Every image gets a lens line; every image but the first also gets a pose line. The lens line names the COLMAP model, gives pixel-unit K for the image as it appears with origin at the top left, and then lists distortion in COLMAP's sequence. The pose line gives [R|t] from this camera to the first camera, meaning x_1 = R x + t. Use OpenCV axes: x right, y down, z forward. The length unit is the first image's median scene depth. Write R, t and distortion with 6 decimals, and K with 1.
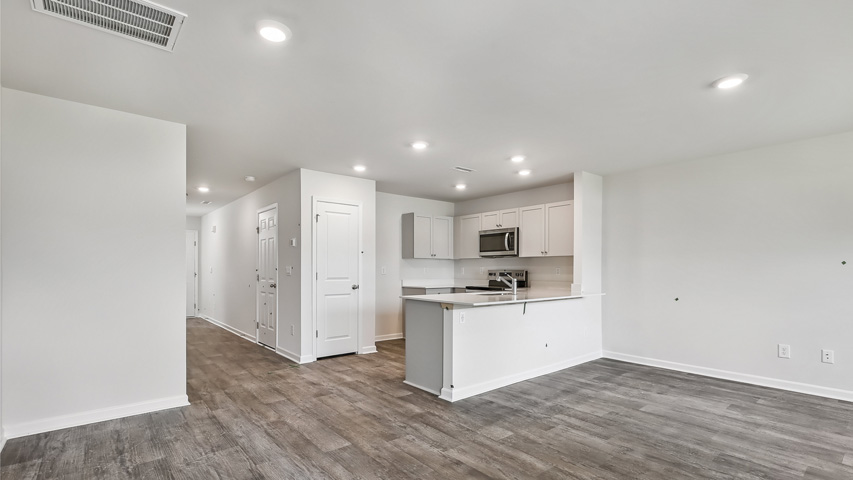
lens RADIAL K [[397.1, 0, 430.7], [0, 397.1, 272.6], [0, 0, 1]] dist [0.000158, 0.000083]
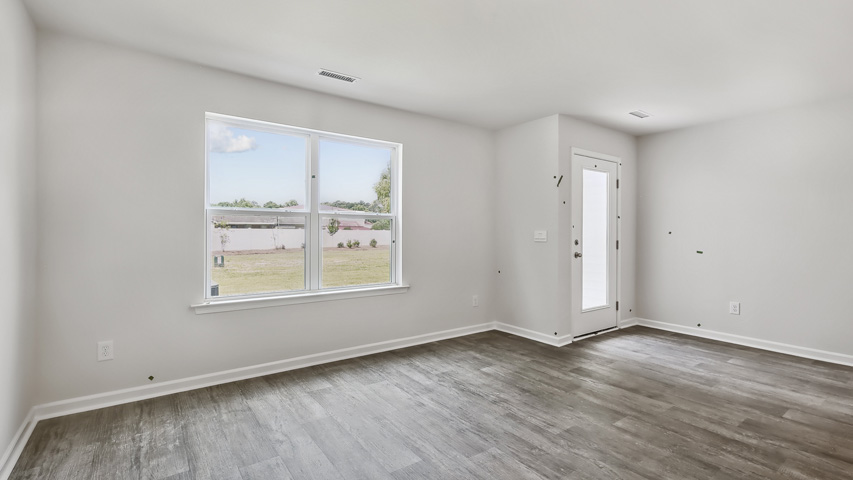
lens RADIAL K [[391.5, 0, 428.5], [0, 391.5, 231.3], [0, 0, 1]] dist [-0.000561, 0.000213]
pose [[-0.997367, -0.007680, 0.072117, 0.585359], [-0.007607, 0.999970, 0.001285, -0.005491], [-0.072125, 0.000733, -0.997395, 1.112768]]
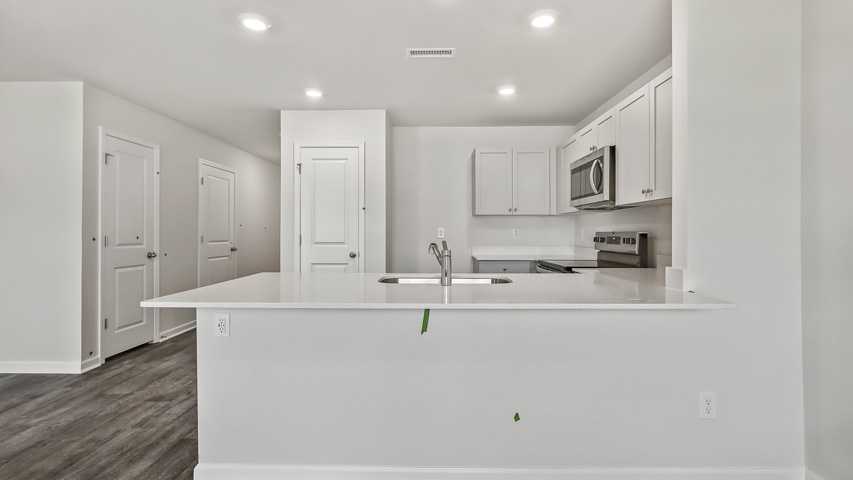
lens RADIAL K [[391.5, 0, 428.5], [0, 391.5, 231.3], [0, 0, 1]] dist [-0.000561, 0.000213]
pose [[0.751845, -0.004315, -0.659326, 0.549208], [-0.002766, 0.999949, -0.009699, -0.002386], [0.659335, 0.009115, 0.751794, 0.718041]]
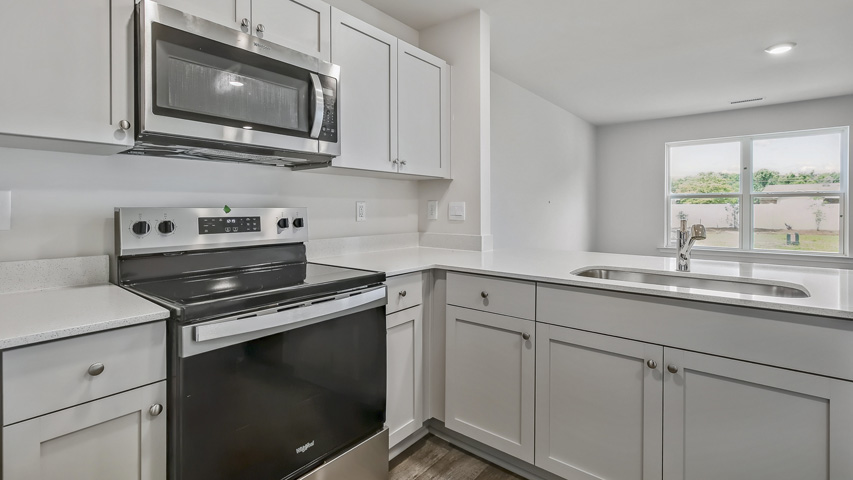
lens RADIAL K [[392.3, 0, 426.6], [0, 392.3, 209.5], [0, 0, 1]] dist [0.003007, 0.000314]
pose [[-0.178774, -0.004016, 0.983882, -0.139466], [0.006858, 0.999962, 0.005328, -0.009012], [-0.983866, 0.007700, -0.178740, 1.467005]]
